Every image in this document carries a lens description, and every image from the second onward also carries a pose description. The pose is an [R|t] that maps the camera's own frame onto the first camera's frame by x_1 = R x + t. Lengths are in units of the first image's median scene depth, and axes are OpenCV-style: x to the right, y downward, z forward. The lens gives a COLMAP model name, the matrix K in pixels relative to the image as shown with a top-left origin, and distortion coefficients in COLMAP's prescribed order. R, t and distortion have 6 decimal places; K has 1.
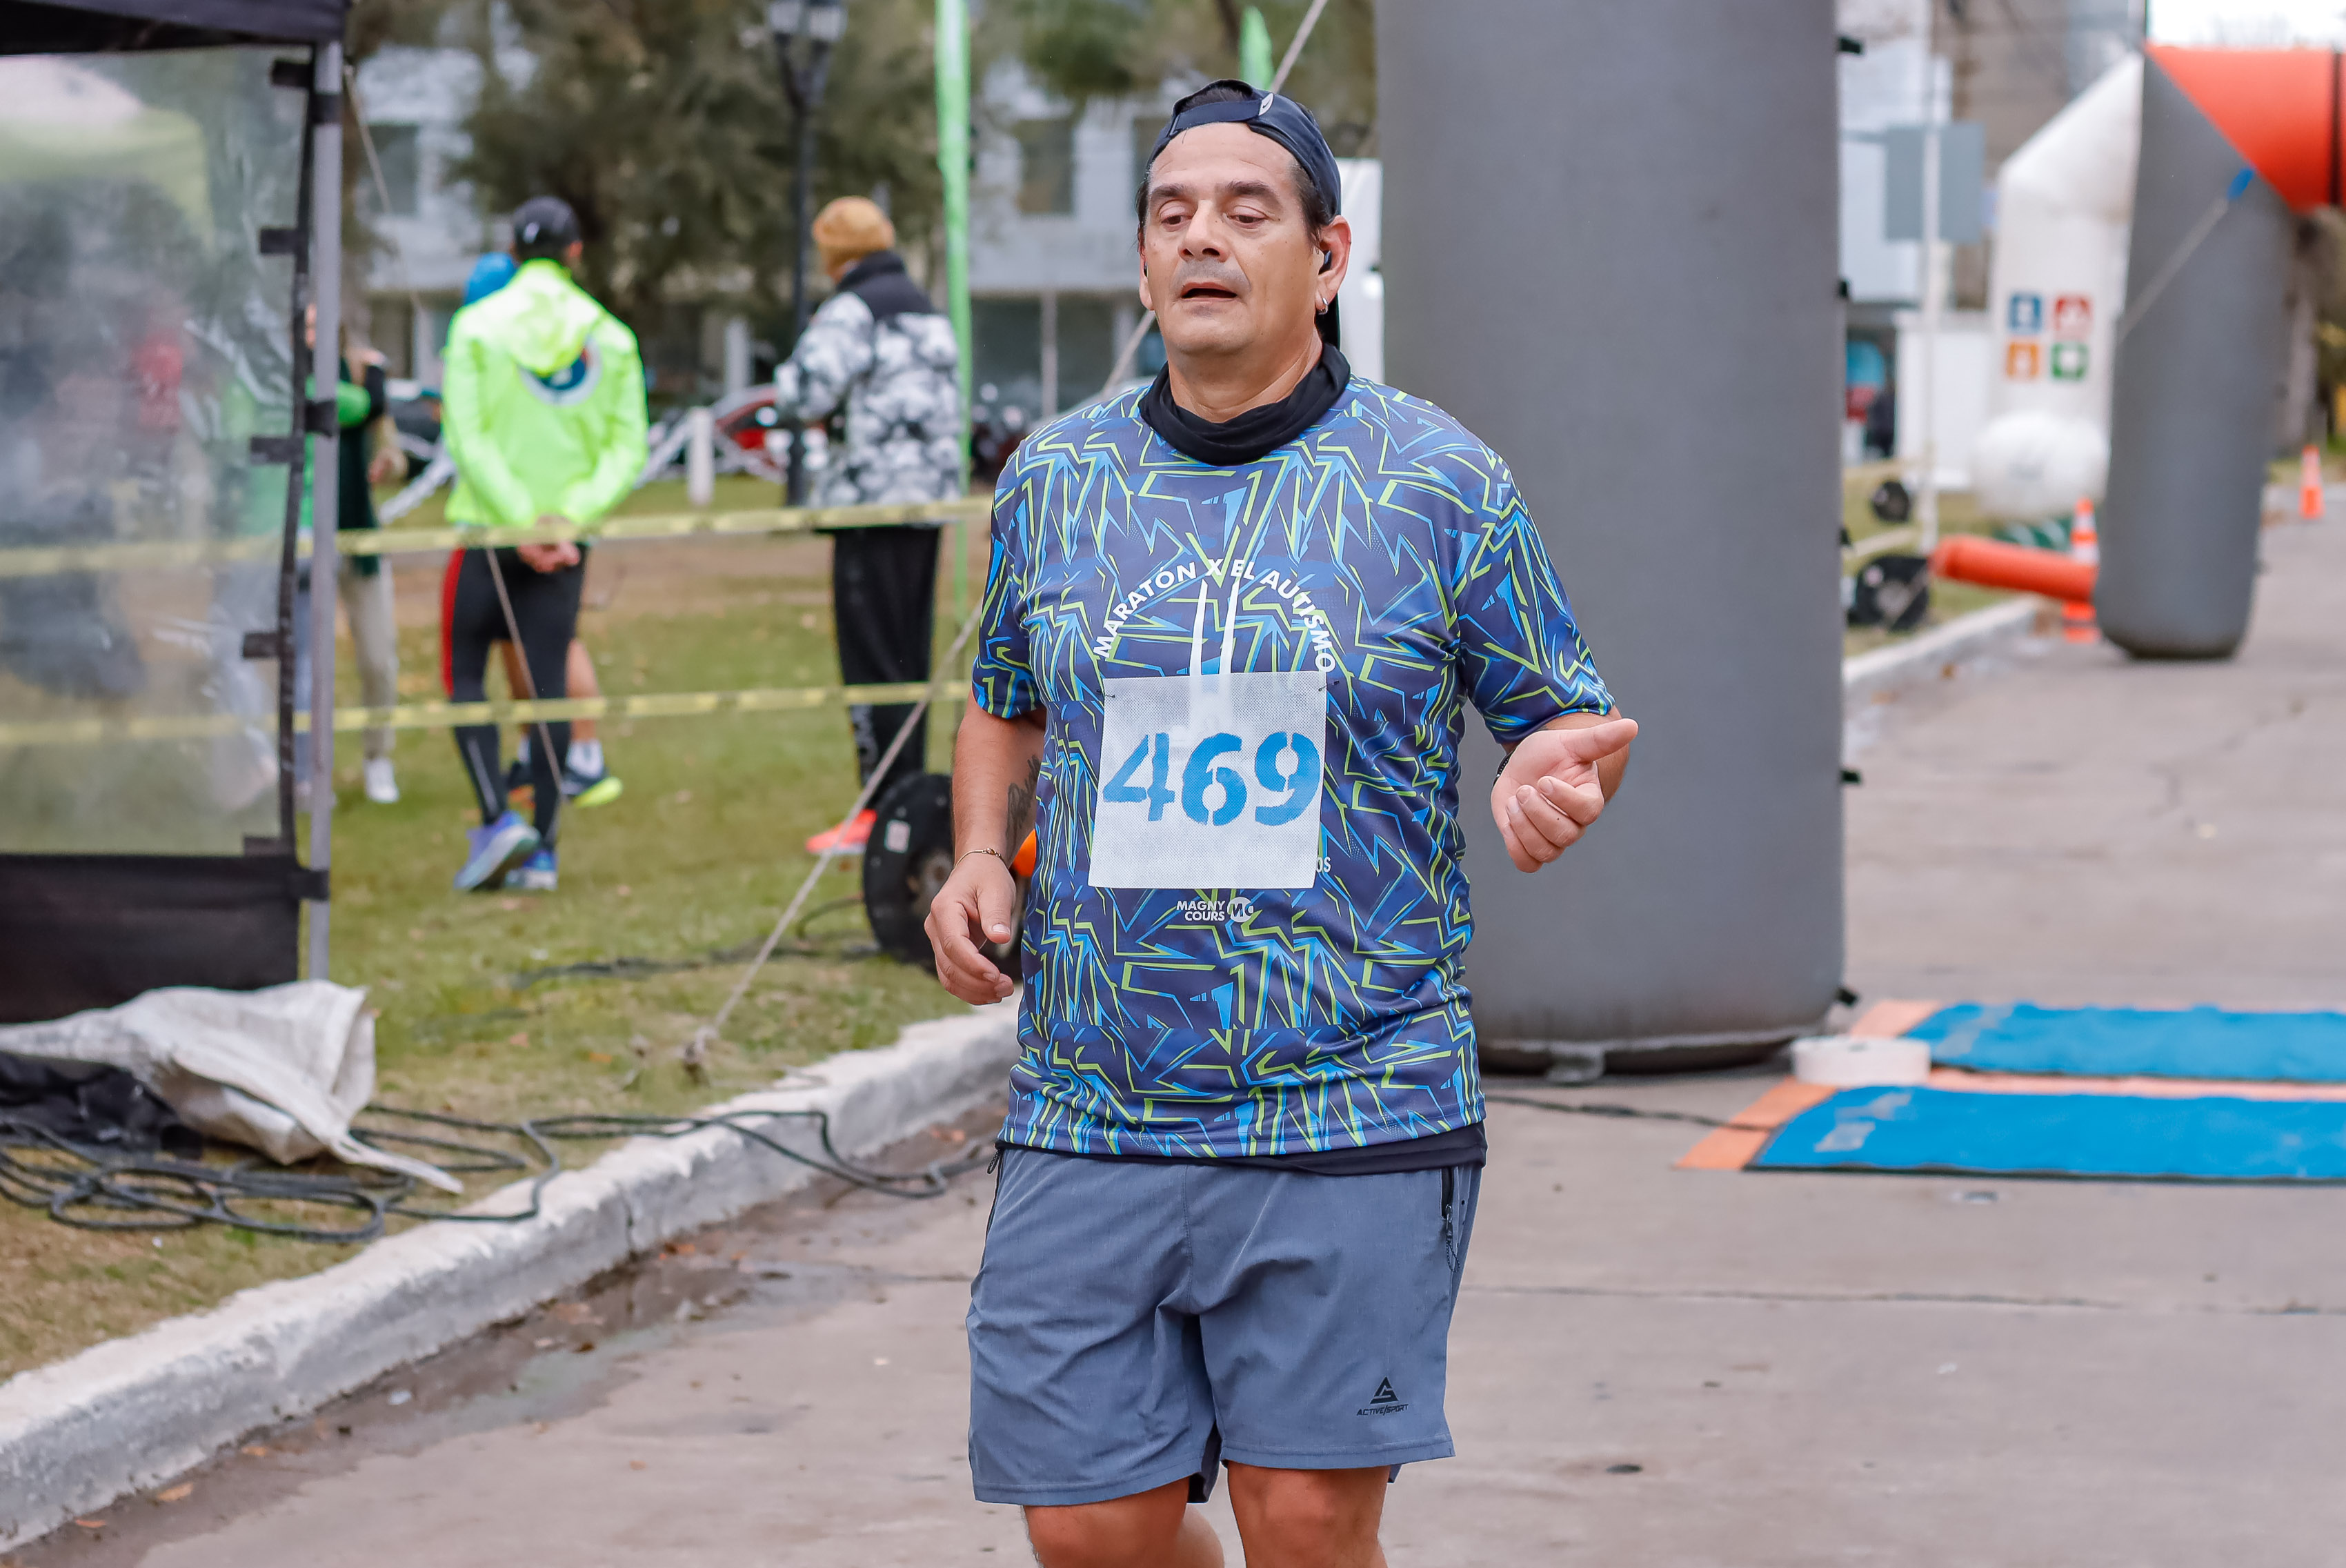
lens RADIAL K [[5644.2, 0, 1180.9], [0, 5644.2, 829.6], [0, 0, 1]] dist [-0.016126, 0.608917]
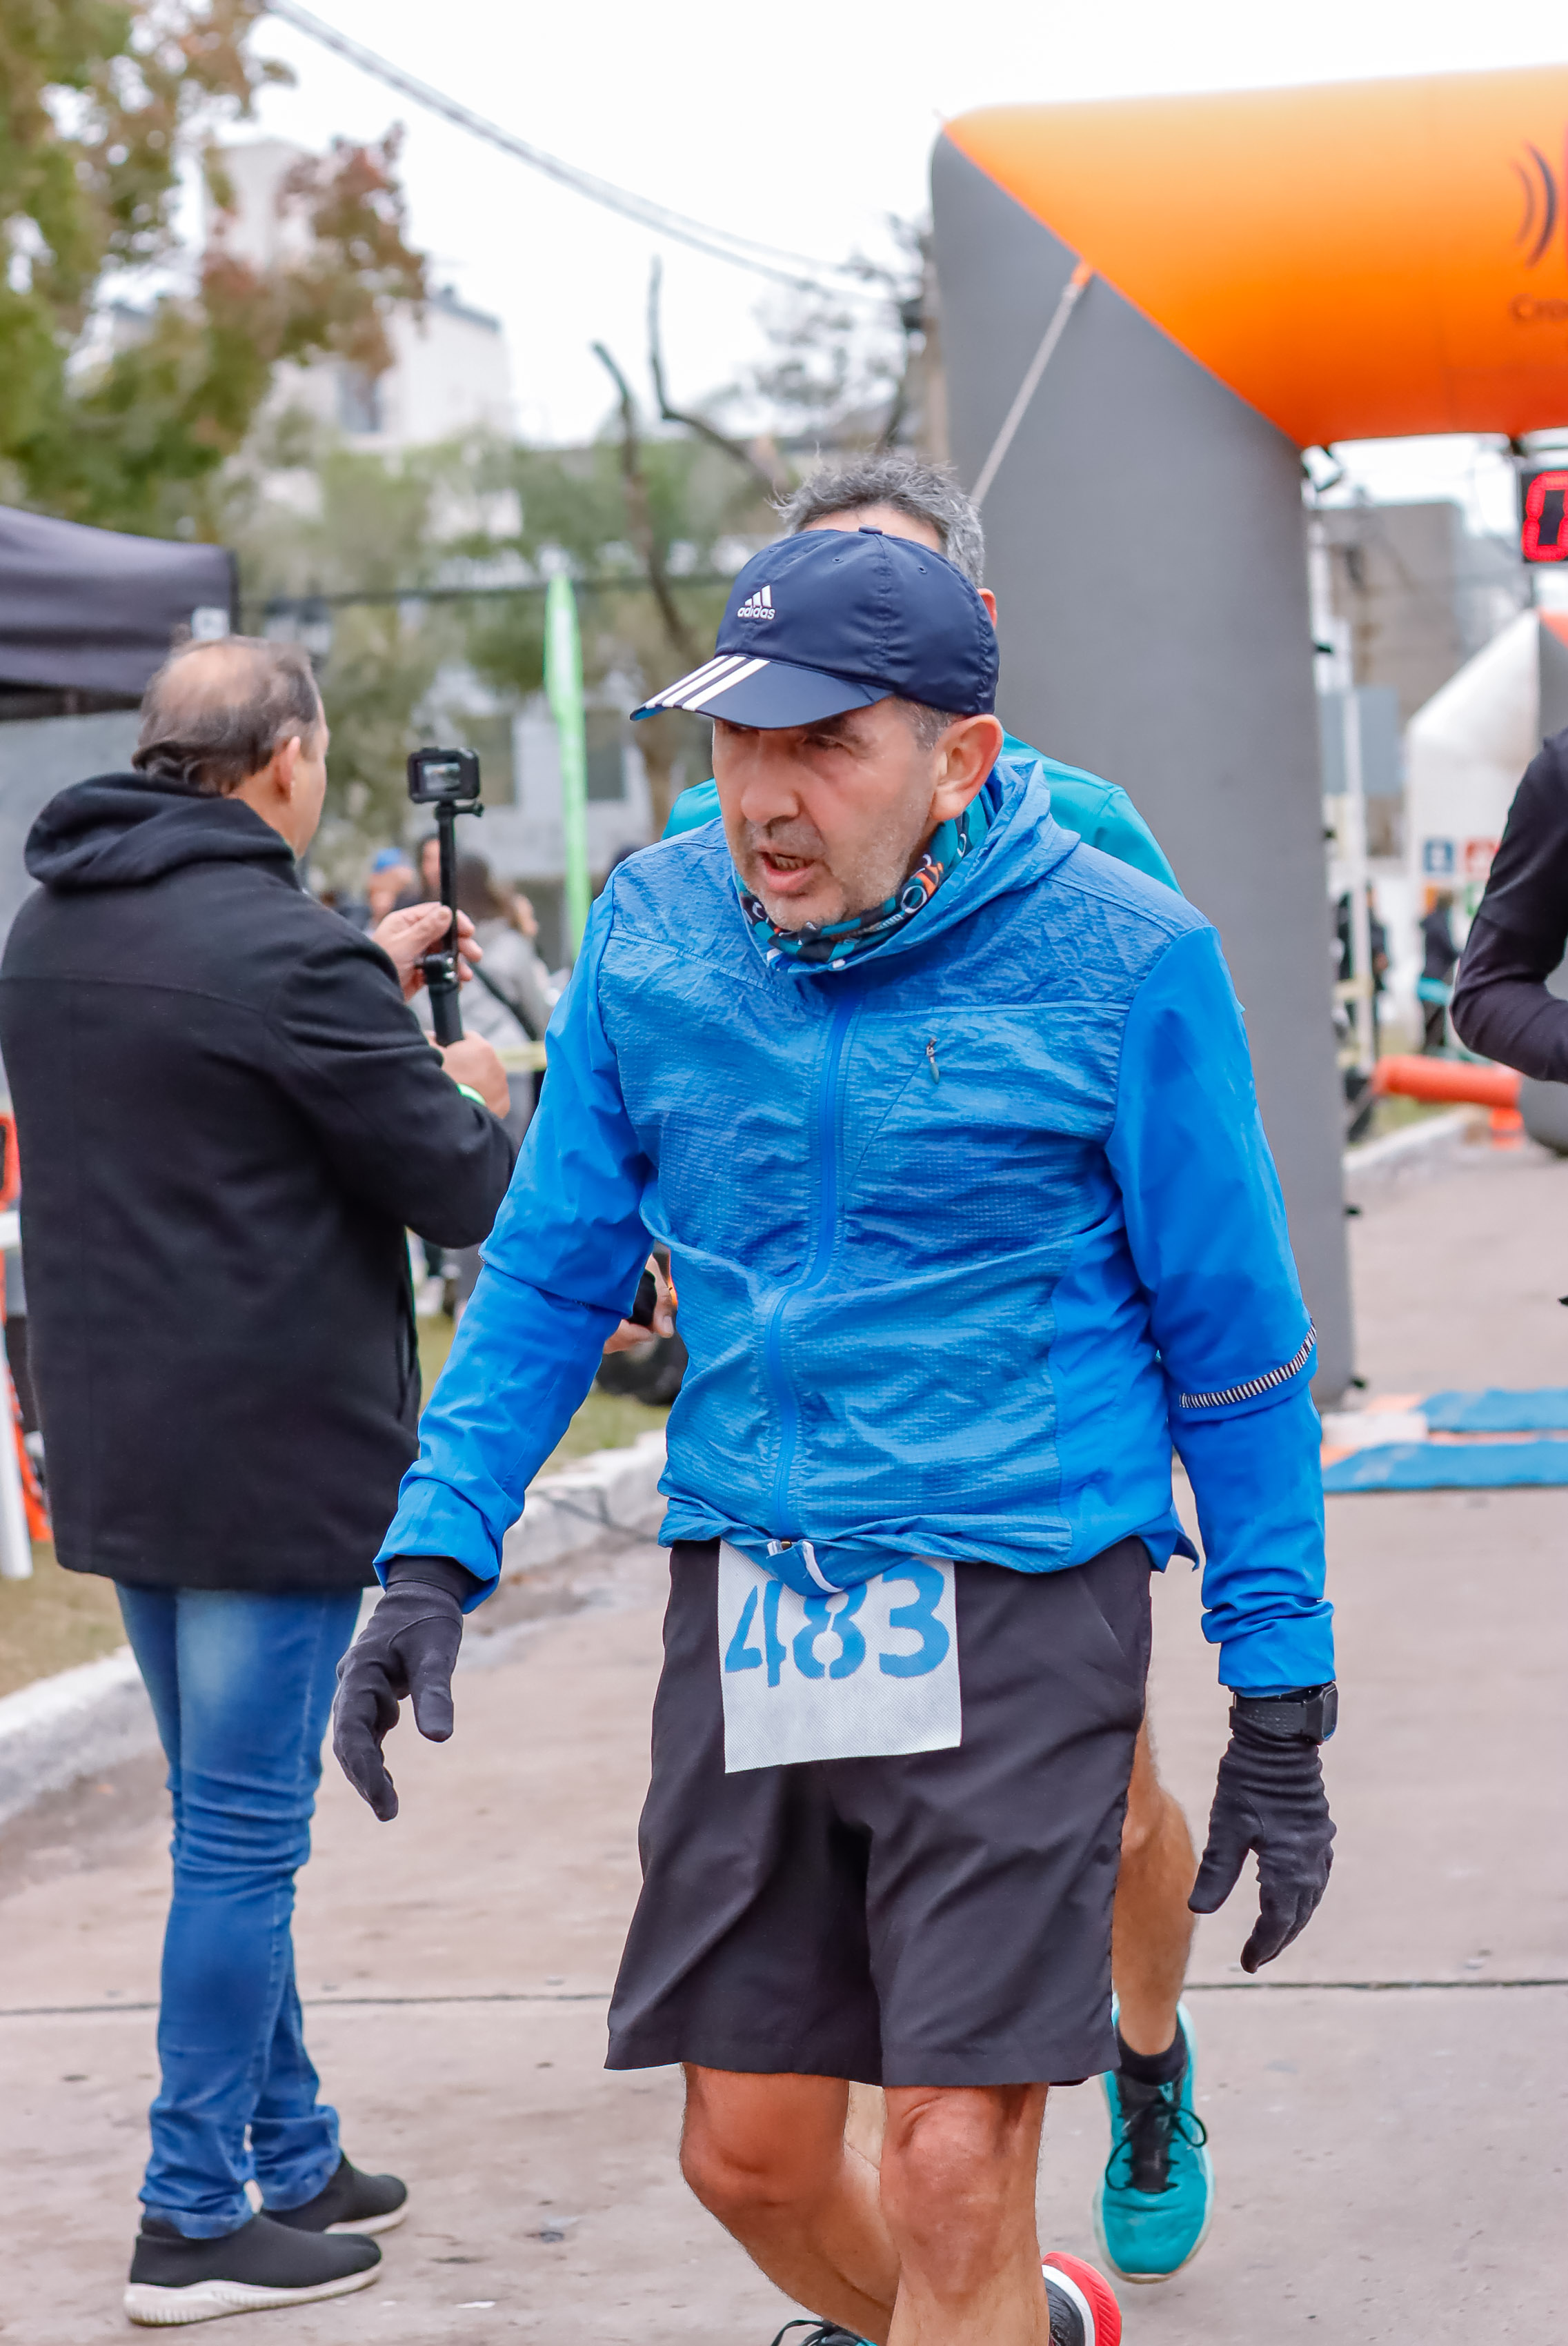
lens RADIAL K [[5616.6, 0, 788.6], [0, 5616.6, 1178.8], [0, 0, 1]] dist [-0.013837, 0.867358]
pose [[0.998314, -0.048060, 0.032547, -0.065563], [0.049342, 0.997988, -0.039804, 0.035709], [-0.030568, 0.041343, 0.998677, -0.353479]]
